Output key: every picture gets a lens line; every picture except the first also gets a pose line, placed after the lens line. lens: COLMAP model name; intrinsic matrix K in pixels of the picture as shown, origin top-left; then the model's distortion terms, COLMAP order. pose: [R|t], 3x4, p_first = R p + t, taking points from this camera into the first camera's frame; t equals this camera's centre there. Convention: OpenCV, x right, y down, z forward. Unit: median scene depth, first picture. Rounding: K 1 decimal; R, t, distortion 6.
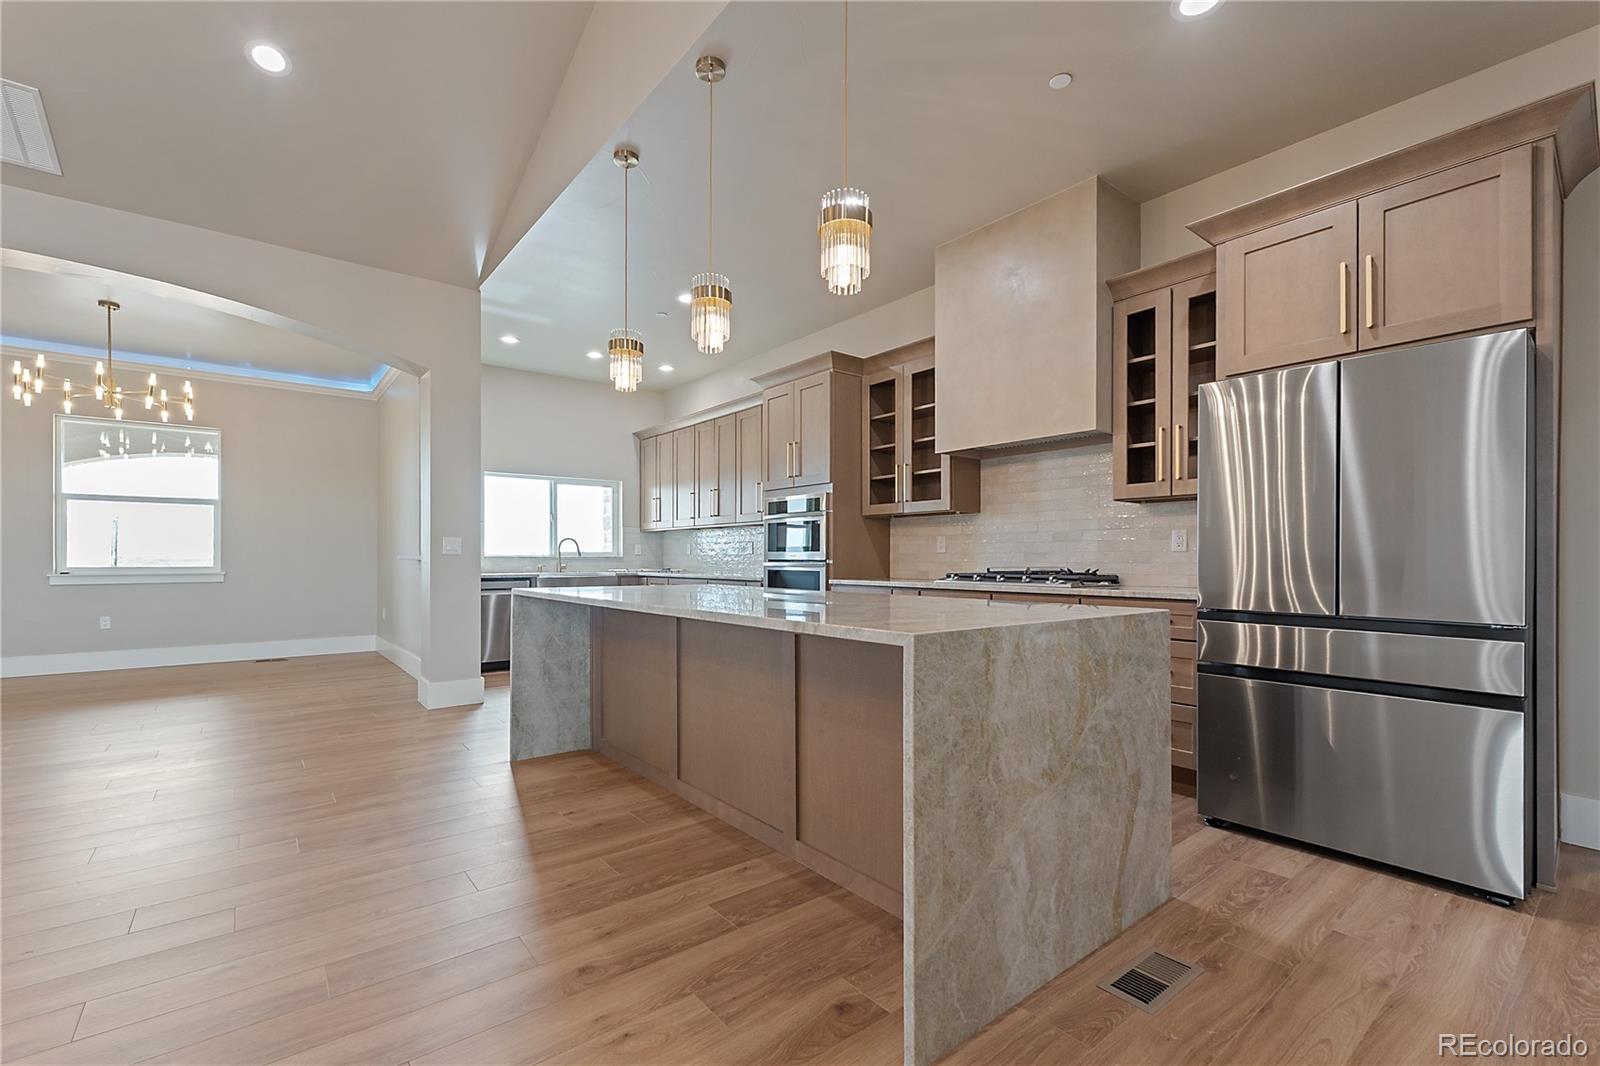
lens RADIAL K [[689.2, 0, 797.7], [0, 689.2, 555.3], [0, 0, 1]] dist [-0.000954, -0.000245]
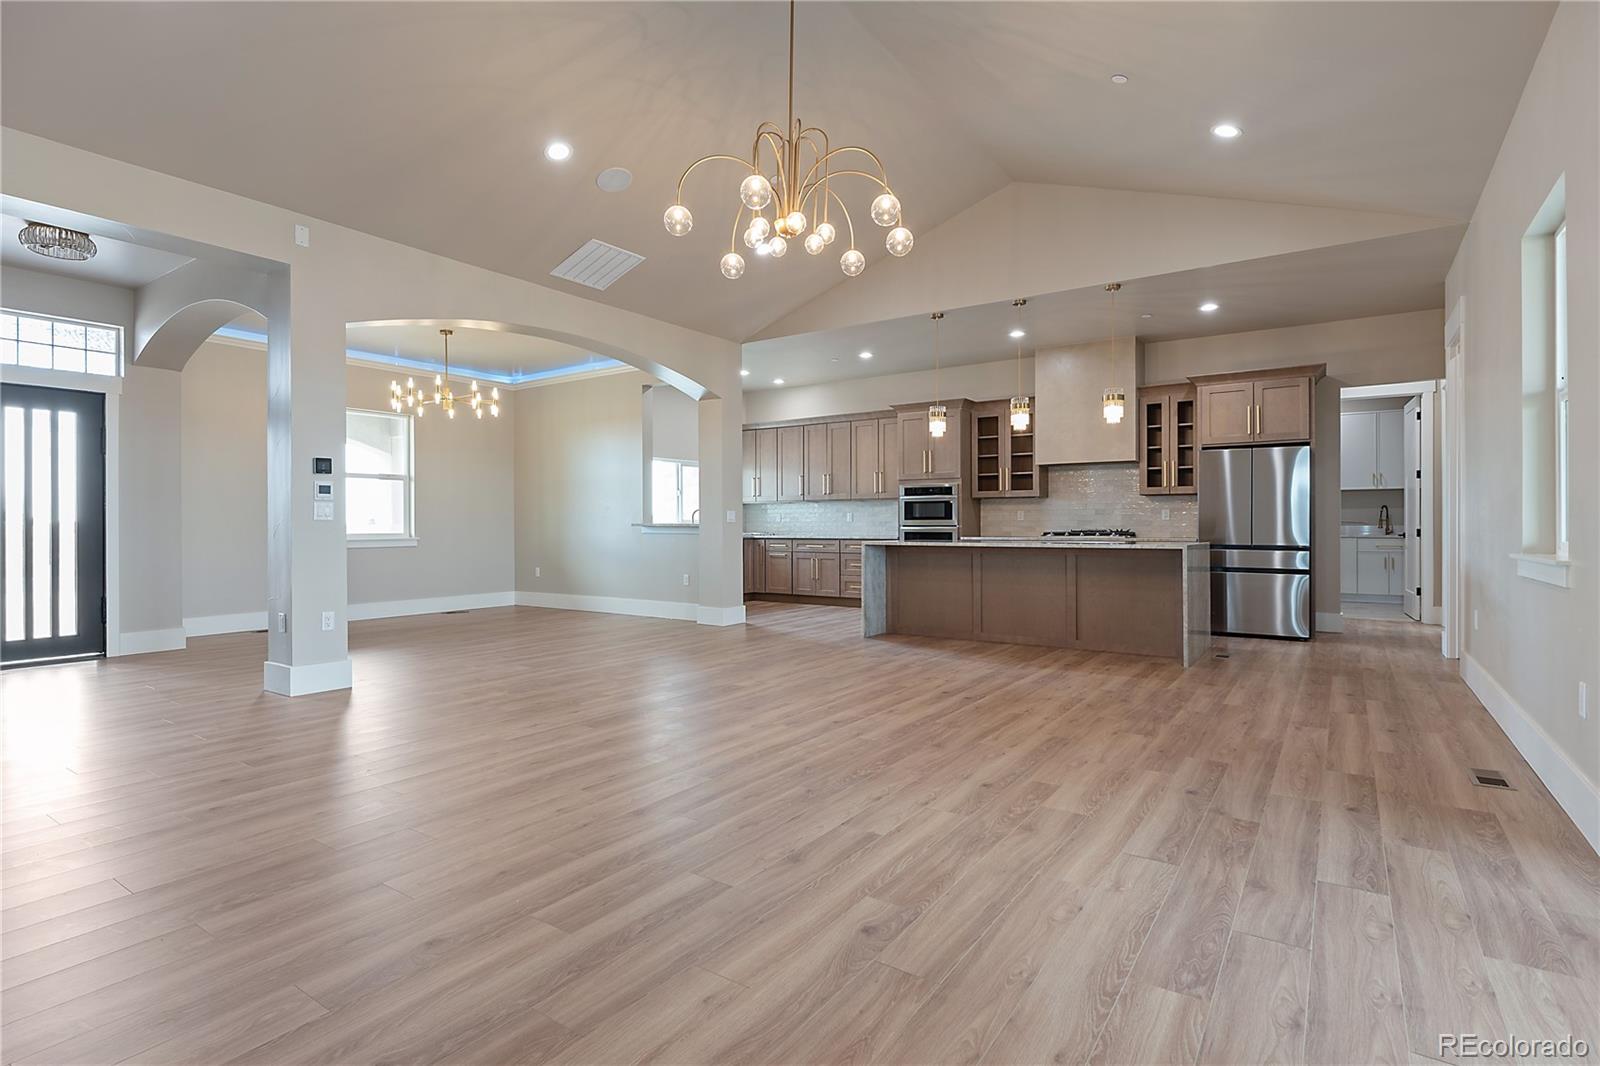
lens RADIAL K [[778.6, 0, 806.0], [0, 778.6, 528.4], [0, 0, 1]] dist [-0.015128, 0.000012]
pose [[0.958792, -0.003647, 0.284087, -0.871615], [0.001538, 0.999970, 0.007649, -0.000310], [-0.284106, -0.006897, 0.958768, -0.698206]]
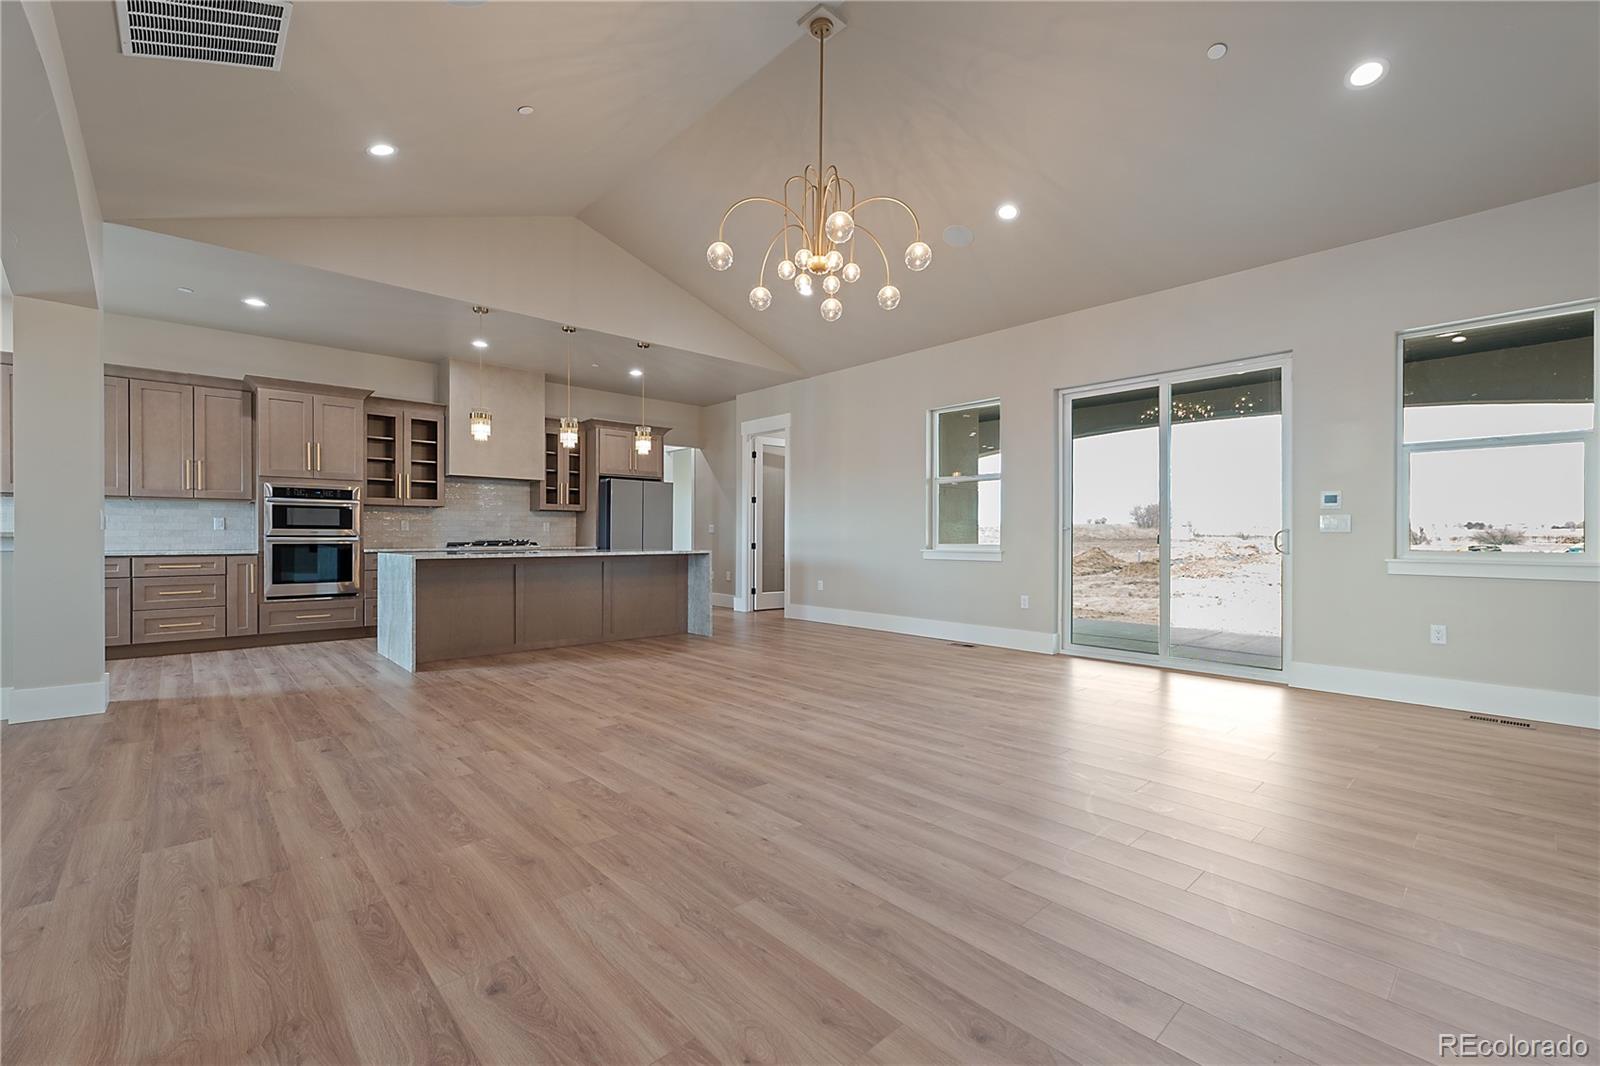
lens RADIAL K [[674.2, 0, 803.9], [0, 674.2, 536.5], [0, 0, 1]] dist [-0.000155, 0.000021]
pose [[-0.061561, -0.002410, 0.998100, -1.462400], [-0.005828, 0.999981, 0.002055, 0.000656], [-0.998086, -0.005690, -0.061574, 0.192939]]
